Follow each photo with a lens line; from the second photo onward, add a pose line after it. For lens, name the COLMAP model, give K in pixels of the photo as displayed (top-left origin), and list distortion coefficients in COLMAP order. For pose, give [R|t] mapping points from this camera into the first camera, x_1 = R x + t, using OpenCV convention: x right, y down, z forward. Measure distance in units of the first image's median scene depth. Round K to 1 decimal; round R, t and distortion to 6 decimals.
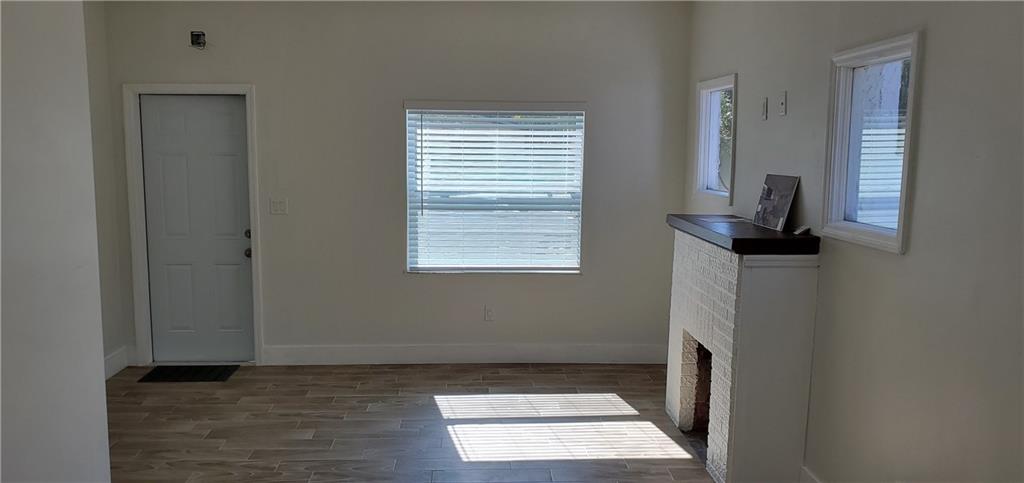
lens RADIAL K [[788.1, 0, 511.3], [0, 788.1, 247.6], [0, 0, 1]] dist [0.040570, -0.001386]
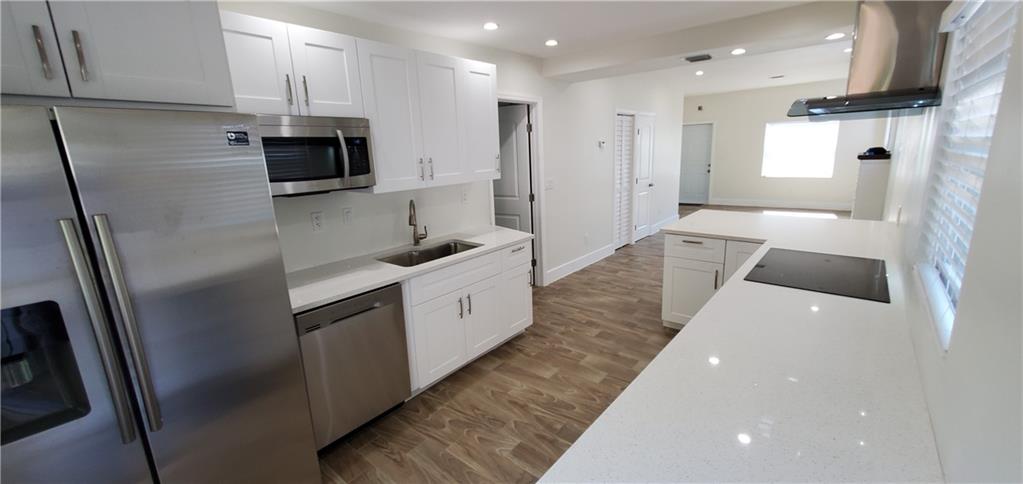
lens RADIAL K [[401.2, 0, 510.8], [0, 401.2, 239.0], [0, 0, 1]] dist [0.002934, 0.000348]
pose [[0.728518, 0.109438, -0.676228, 0.281921], [-0.039584, 0.992232, 0.117933, 0.145867], [0.683882, -0.059149, 0.727192, -0.979224]]
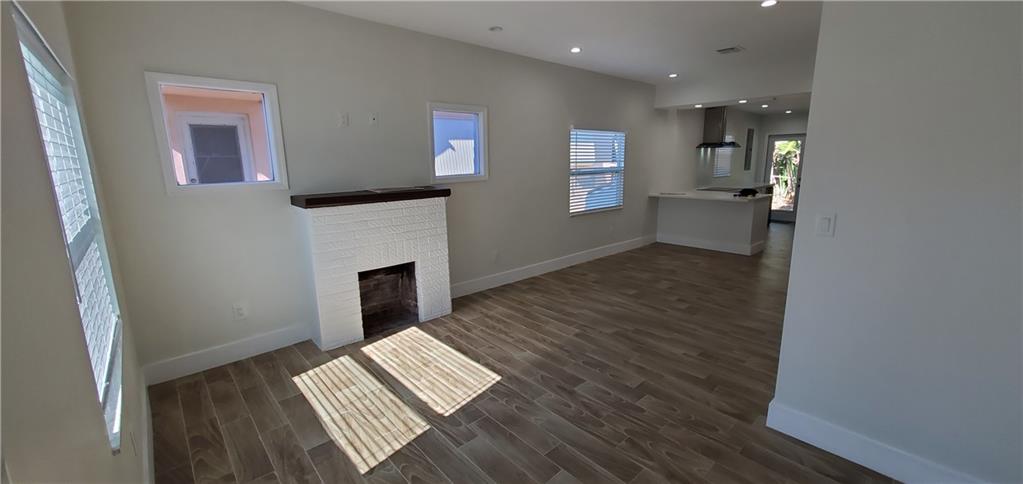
lens RADIAL K [[401.2, 0, 515.4], [0, 401.2, 235.1], [0, 0, 1]] dist [0.002934, 0.000348]
pose [[-0.636626, -0.146364, 0.757156, -0.420543], [0.107128, 0.955520, 0.274784, -0.109001], [-0.763696, 0.256047, -0.592628, 1.003966]]
